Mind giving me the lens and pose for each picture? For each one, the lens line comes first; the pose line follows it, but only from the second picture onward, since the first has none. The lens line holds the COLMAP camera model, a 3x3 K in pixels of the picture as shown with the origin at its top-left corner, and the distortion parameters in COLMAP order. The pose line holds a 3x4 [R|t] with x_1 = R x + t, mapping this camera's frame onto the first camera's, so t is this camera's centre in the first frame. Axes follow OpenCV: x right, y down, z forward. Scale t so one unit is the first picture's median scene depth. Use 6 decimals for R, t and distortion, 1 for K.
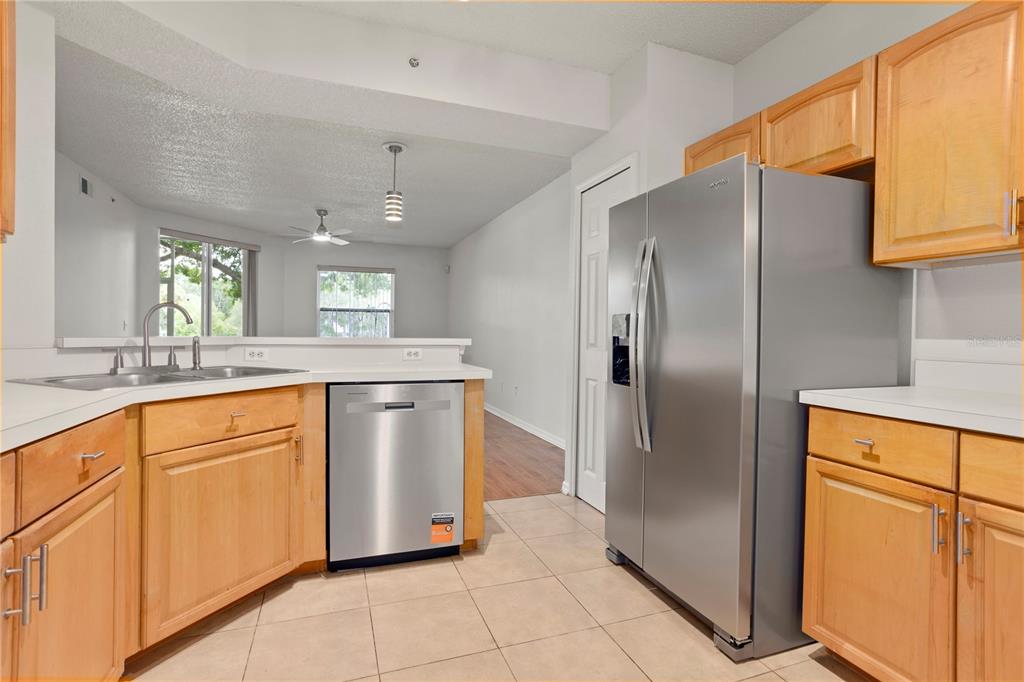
lens RADIAL K [[492.3, 0, 513.7], [0, 492.3, 338.0], [0, 0, 1]] dist [-0.049670, 0.028657]
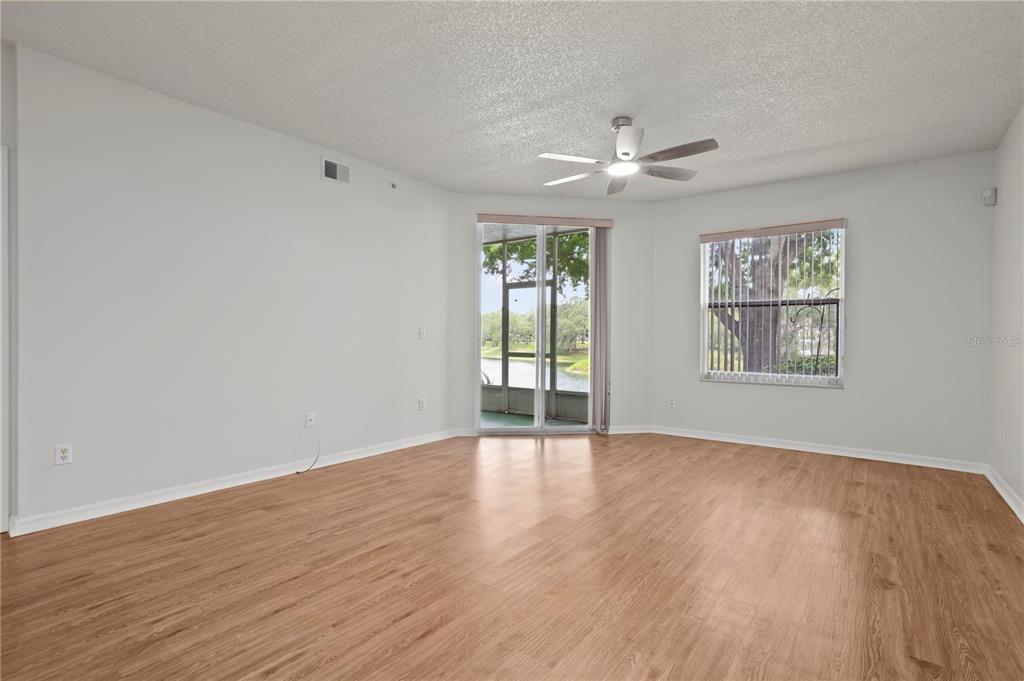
lens RADIAL K [[492.3, 0, 513.7], [0, 492.3, 337.5], [0, 0, 1]] dist [-0.049670, 0.028657]
pose [[0.527081, -0.006012, -0.849794, 0.003559], [-0.011789, 0.999827, -0.014385, -0.006723], [0.849733, 0.017600, 0.526919, 0.474747]]
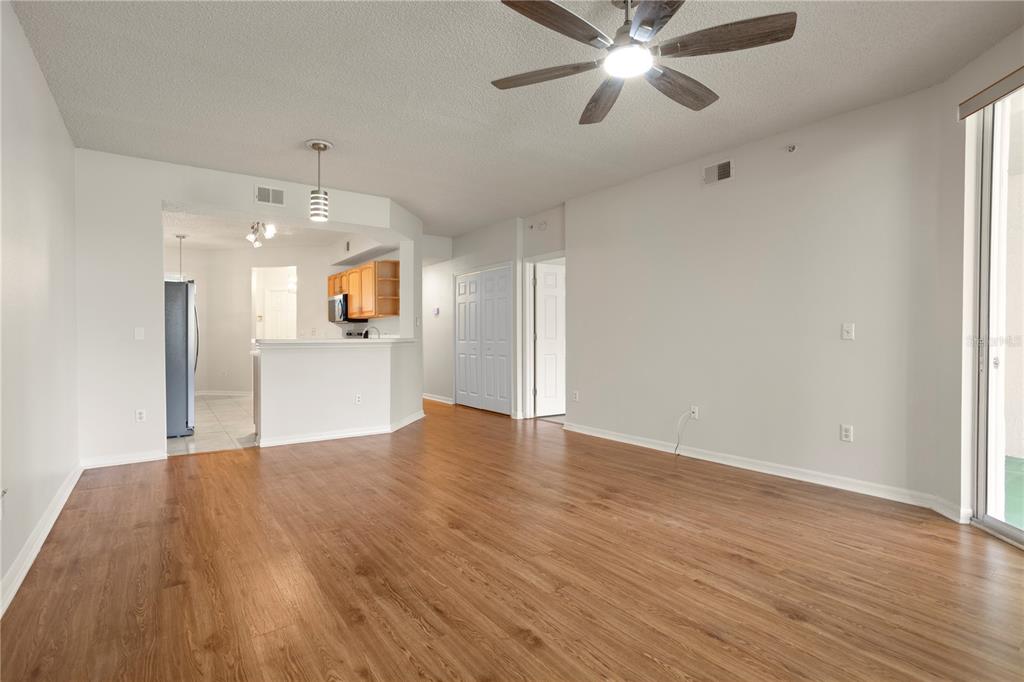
lens RADIAL K [[492.3, 0, 513.7], [0, 492.3, 338.0], [0, 0, 1]] dist [-0.049670, 0.028657]
pose [[-0.962576, -0.008541, -0.270876, -0.176875], [-0.012277, 0.999851, 0.012099, -0.014966], [0.270732, 0.014971, -0.962538, 1.010705]]
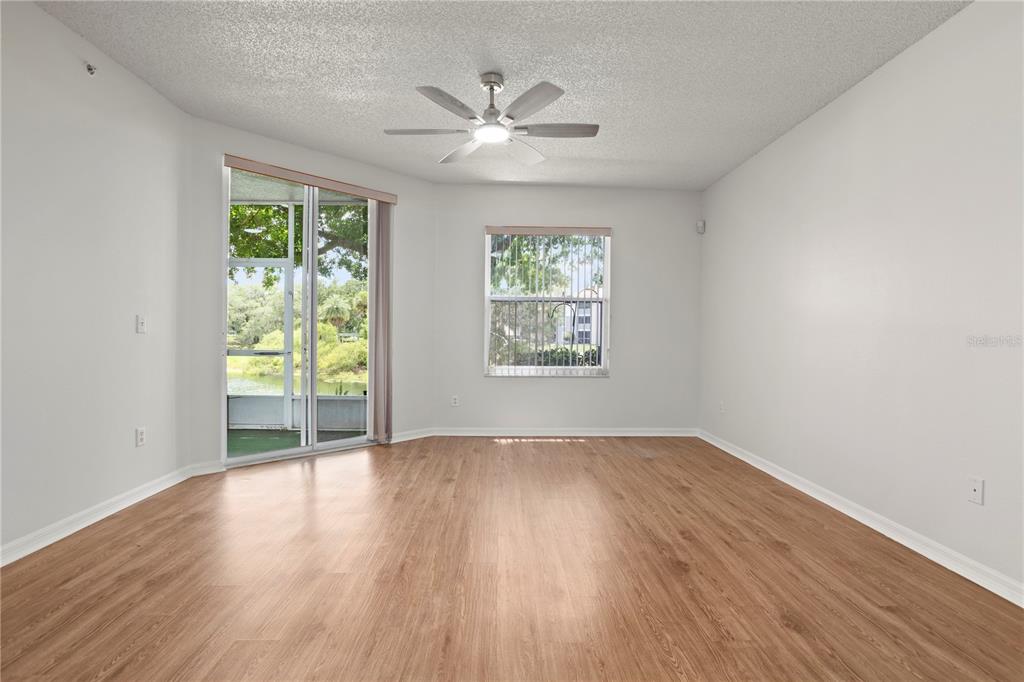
lens RADIAL K [[492.3, 0, 513.7], [0, 492.3, 338.0], [0, 0, 1]] dist [-0.049670, 0.028657]
pose [[0.944375, 0.003404, -0.328852, -0.170402], [-0.005351, 0.999973, -0.005015, -0.007942], [0.328826, 0.006496, 0.944368, 0.441385]]
